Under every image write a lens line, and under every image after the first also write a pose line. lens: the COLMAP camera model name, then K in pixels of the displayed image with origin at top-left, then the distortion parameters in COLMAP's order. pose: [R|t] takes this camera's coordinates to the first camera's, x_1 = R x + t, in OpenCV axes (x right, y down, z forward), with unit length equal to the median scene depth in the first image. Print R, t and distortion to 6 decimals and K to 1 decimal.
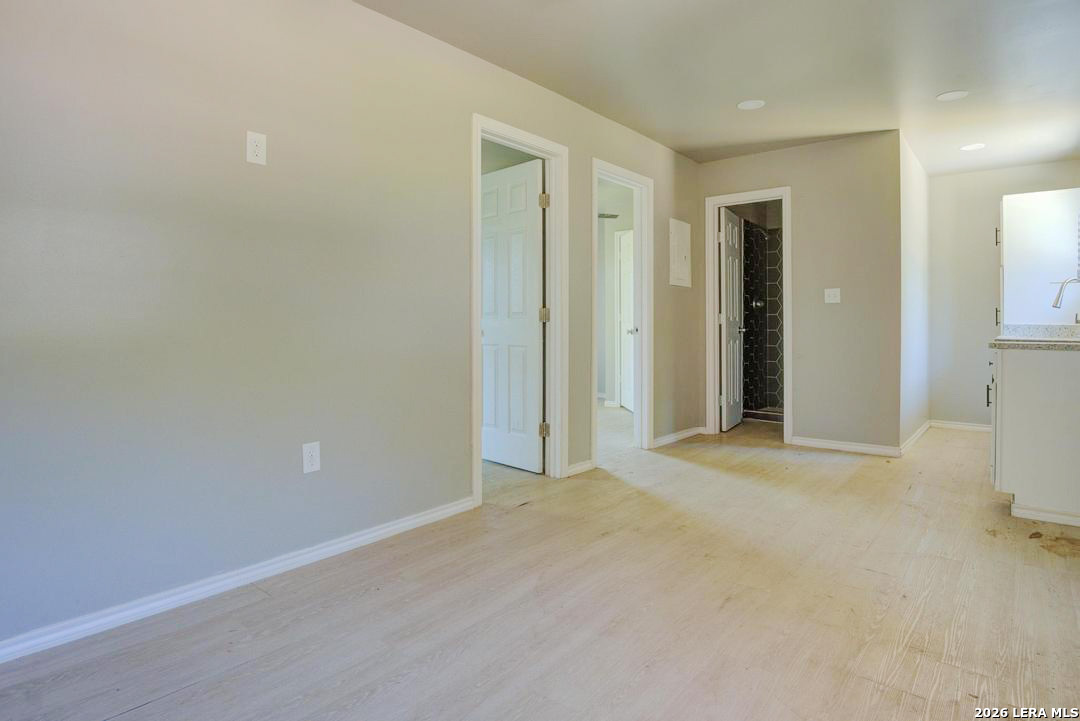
lens RADIAL K [[598.6, 0, 539.6], [0, 598.6, 330.0], [0, 0, 1]] dist [-0.039542, 0.001238]
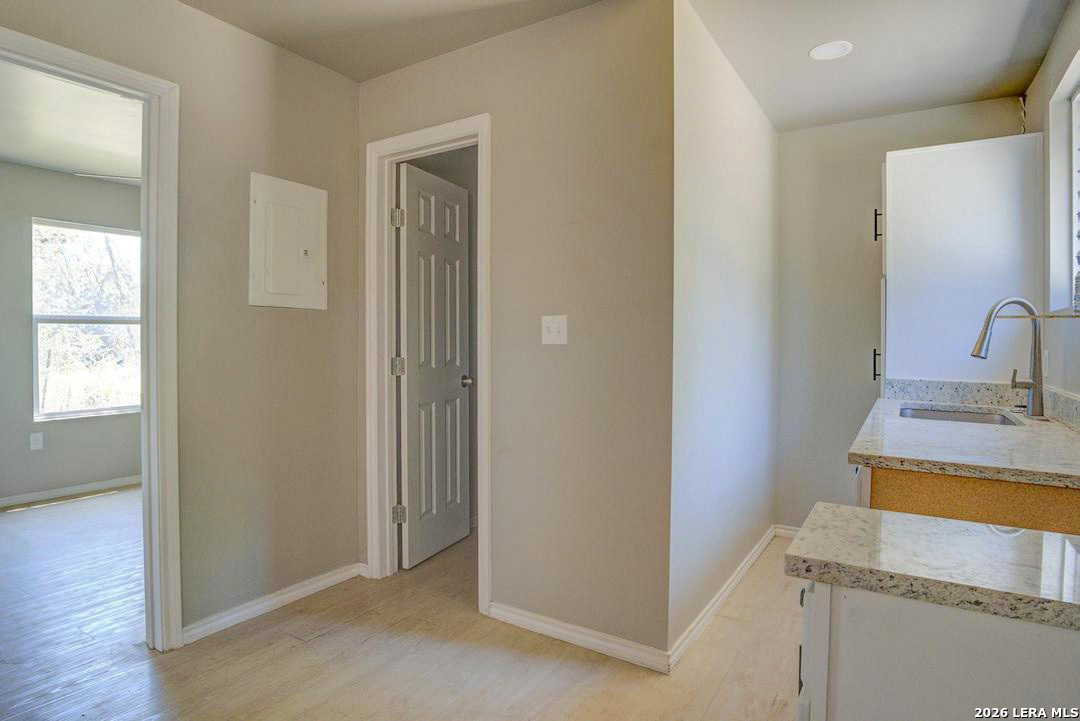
lens RADIAL K [[597.5, 0, 532.7], [0, 597.5, 354.7], [0, 0, 1]] dist [-0.050519, 0.000363]
pose [[0.994009, -0.000039, 0.109302, 0.395678], [-0.001769, 0.999863, 0.016447, -0.042467], [-0.109288, -0.016542, 0.993873, 0.476029]]
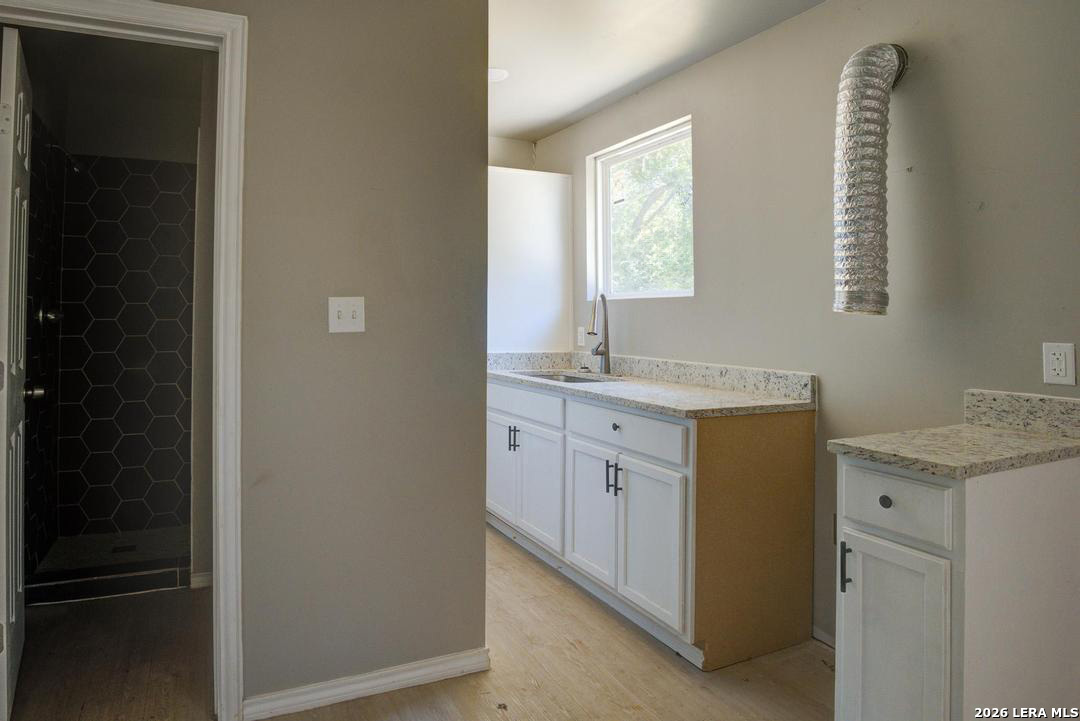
lens RADIAL K [[604.8, 0, 461.7], [0, 604.8, 299.5], [0, 0, 1]] dist [-0.049173, 0.000103]
pose [[0.482138, 0.024183, 0.875762, 0.162741], [0.008867, 0.999433, -0.032480, -0.050707], [-0.876051, 0.023425, 0.481650, 0.689647]]
